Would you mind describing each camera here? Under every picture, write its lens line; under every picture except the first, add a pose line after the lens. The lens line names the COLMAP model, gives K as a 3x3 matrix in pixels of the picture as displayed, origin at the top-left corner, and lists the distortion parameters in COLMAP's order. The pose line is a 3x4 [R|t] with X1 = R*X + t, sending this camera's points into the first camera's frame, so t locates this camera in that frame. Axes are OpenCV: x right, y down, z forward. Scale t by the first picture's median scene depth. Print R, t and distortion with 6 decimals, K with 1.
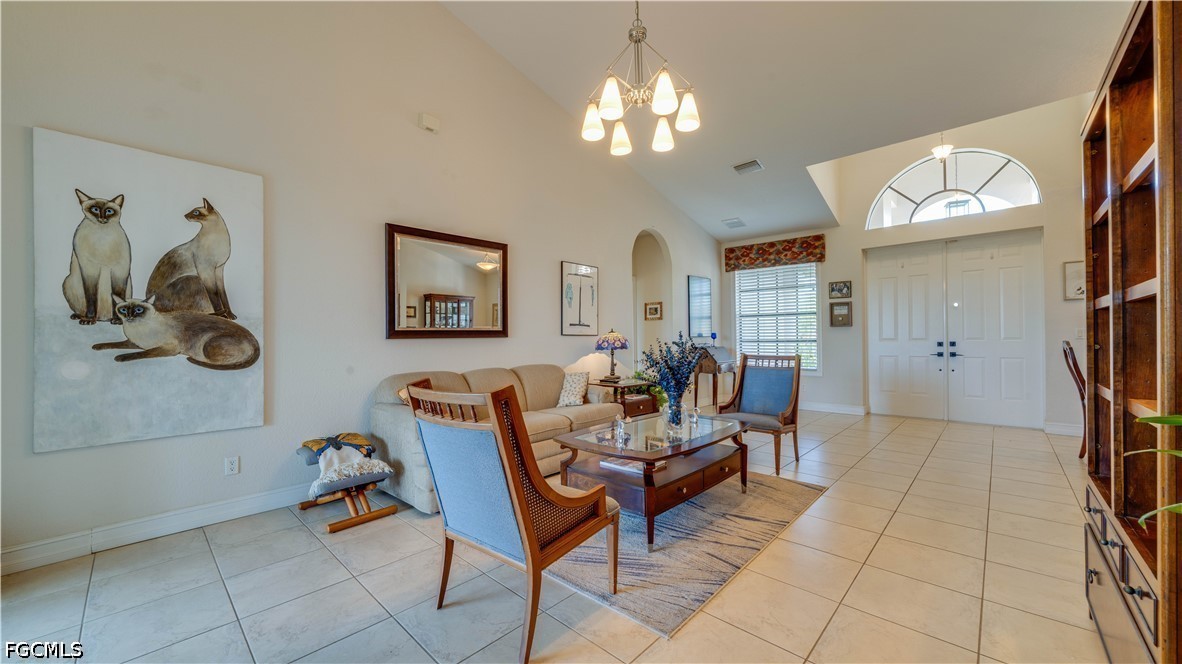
lens RADIAL K [[432.9, 0, 592.0], [0, 432.9, 347.5], [0, 0, 1]] dist [-0.000721, -0.000038]
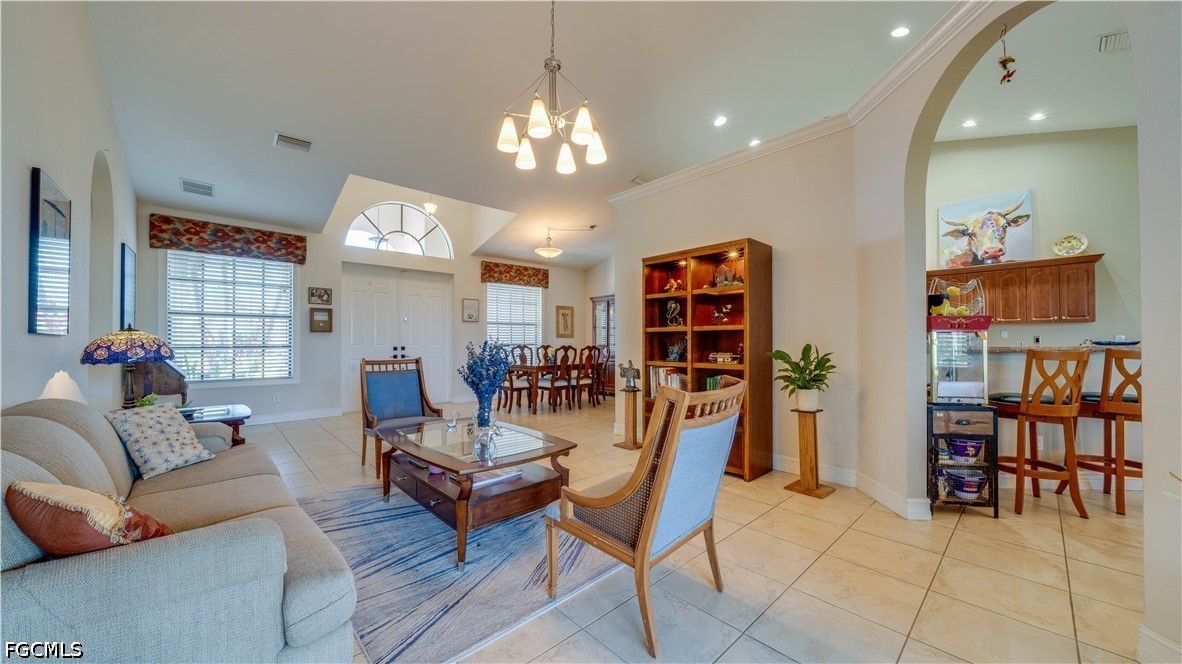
lens RADIAL K [[406.0, 0, 587.1], [0, 406.0, 334.6], [0, 0, 1]] dist [0.000900, 0.000085]
pose [[0.083189, 0.026303, 0.996187, -0.319905], [0.022162, 0.999356, -0.028237, -0.002497], [-0.996287, 0.024426, 0.082553, 0.304567]]
